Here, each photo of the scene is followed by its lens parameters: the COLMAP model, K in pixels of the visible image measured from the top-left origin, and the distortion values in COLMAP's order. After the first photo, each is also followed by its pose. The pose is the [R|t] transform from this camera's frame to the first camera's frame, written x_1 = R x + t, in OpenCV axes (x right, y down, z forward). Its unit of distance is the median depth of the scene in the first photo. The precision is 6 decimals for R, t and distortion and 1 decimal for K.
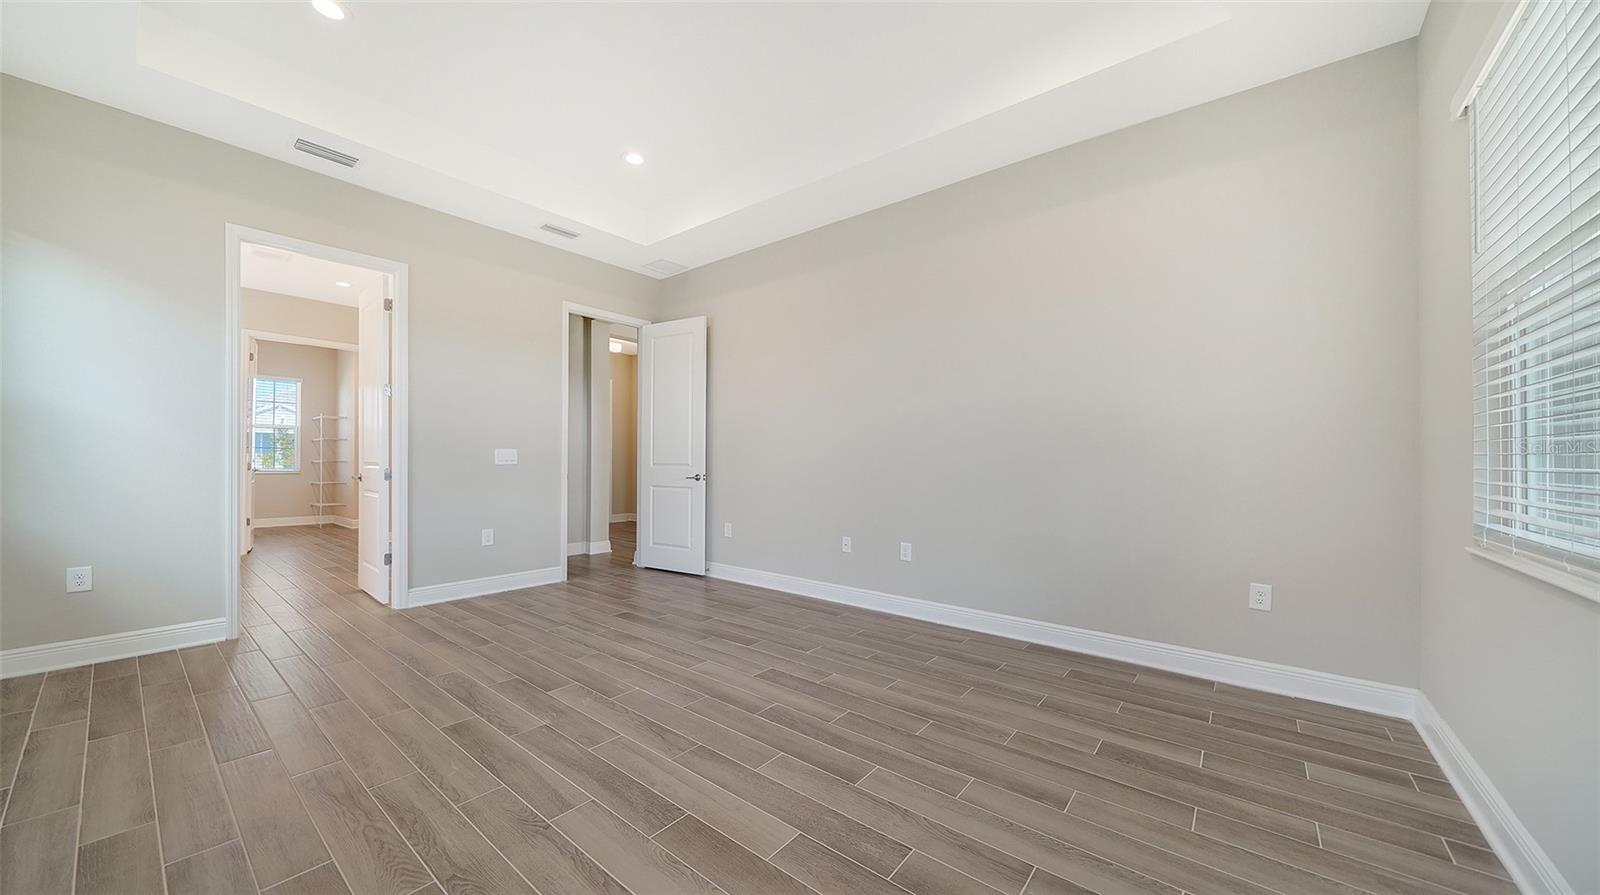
lens RADIAL K [[563.6, 0, 802.0], [0, 563.6, 451.7], [0, 0, 1]] dist [-0.008717, 0.000602]
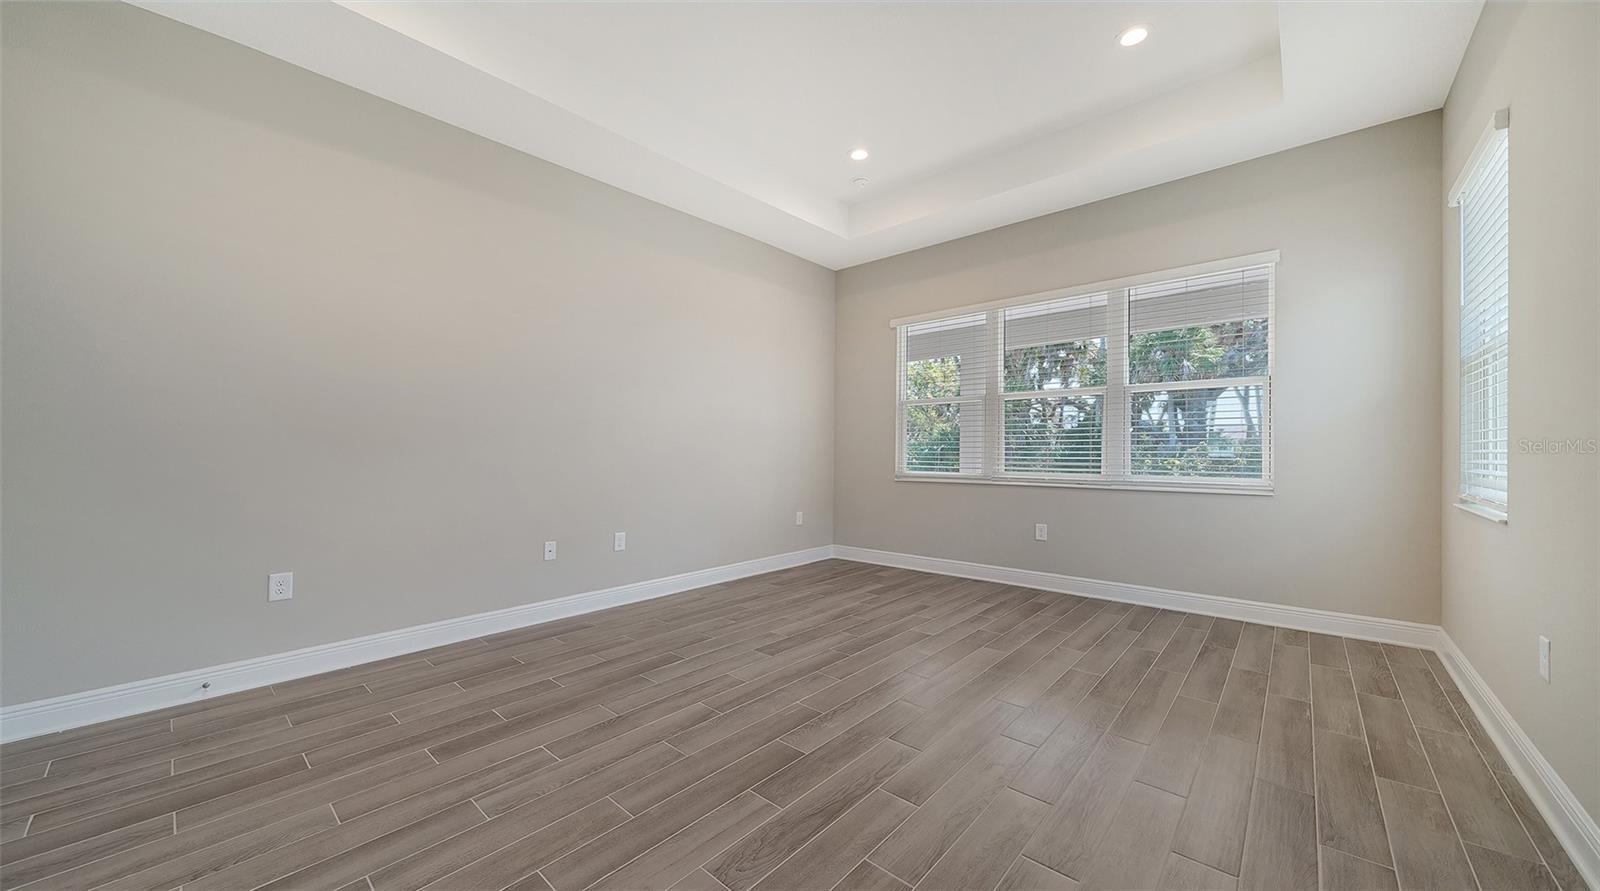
lens RADIAL K [[563.6, 0, 783.2], [0, 563.6, 448.4], [0, 0, 1]] dist [-0.008717, 0.000602]
pose [[0.065259, -0.006532, 0.997847, -1.000837], [-0.013277, 0.999884, 0.007413, -0.001354], [-0.997780, -0.013732, 0.065165, 0.800773]]
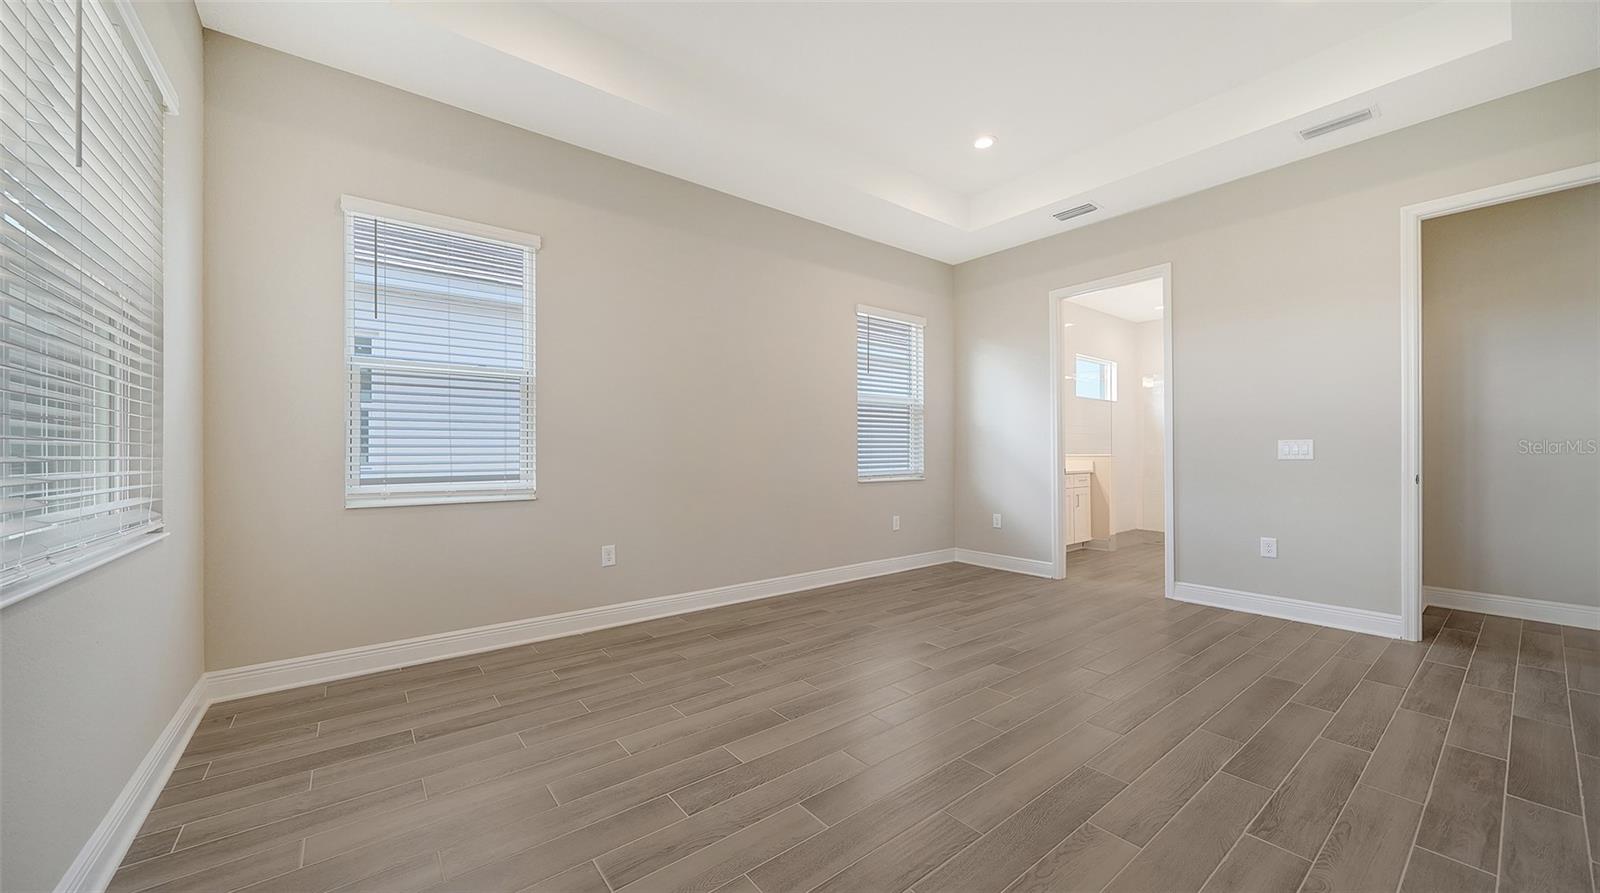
lens RADIAL K [[563.6, 0, 789.8], [0, 563.6, 471.8], [0, 0, 1]] dist [-0.008717, 0.000602]
pose [[-0.246724, 0.028080, -0.968679, 0.582521], [0.018284, 0.999537, 0.024318, 0.009823], [0.968913, -0.011711, -0.247123, 0.720338]]
